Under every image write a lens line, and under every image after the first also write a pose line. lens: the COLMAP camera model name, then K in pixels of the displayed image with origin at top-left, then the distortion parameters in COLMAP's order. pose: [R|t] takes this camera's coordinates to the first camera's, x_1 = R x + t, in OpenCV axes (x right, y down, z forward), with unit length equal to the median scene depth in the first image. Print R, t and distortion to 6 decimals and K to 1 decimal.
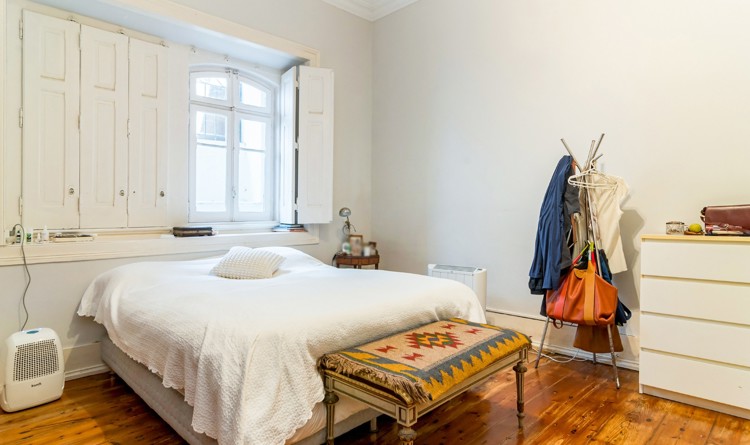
lens RADIAL K [[412.5, 0, 367.5], [0, 412.5, 225.3], [0, 0, 1]] dist [0.000030, -0.001879]
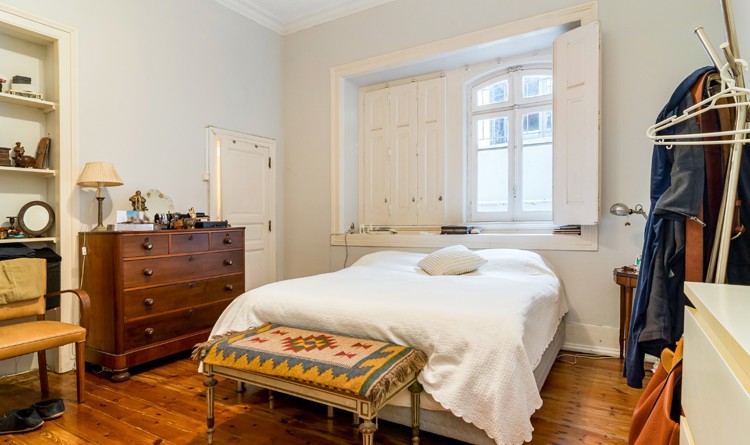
lens RADIAL K [[412.5, 0, 367.5], [0, 412.5, 225.3], [0, 0, 1]] dist [0.000030, -0.001879]
pose [[0.251989, 0.020038, -0.967523, 0.736431], [-0.008917, 0.999791, 0.018383, -0.019546], [0.967689, 0.003995, 0.252115, 0.555988]]
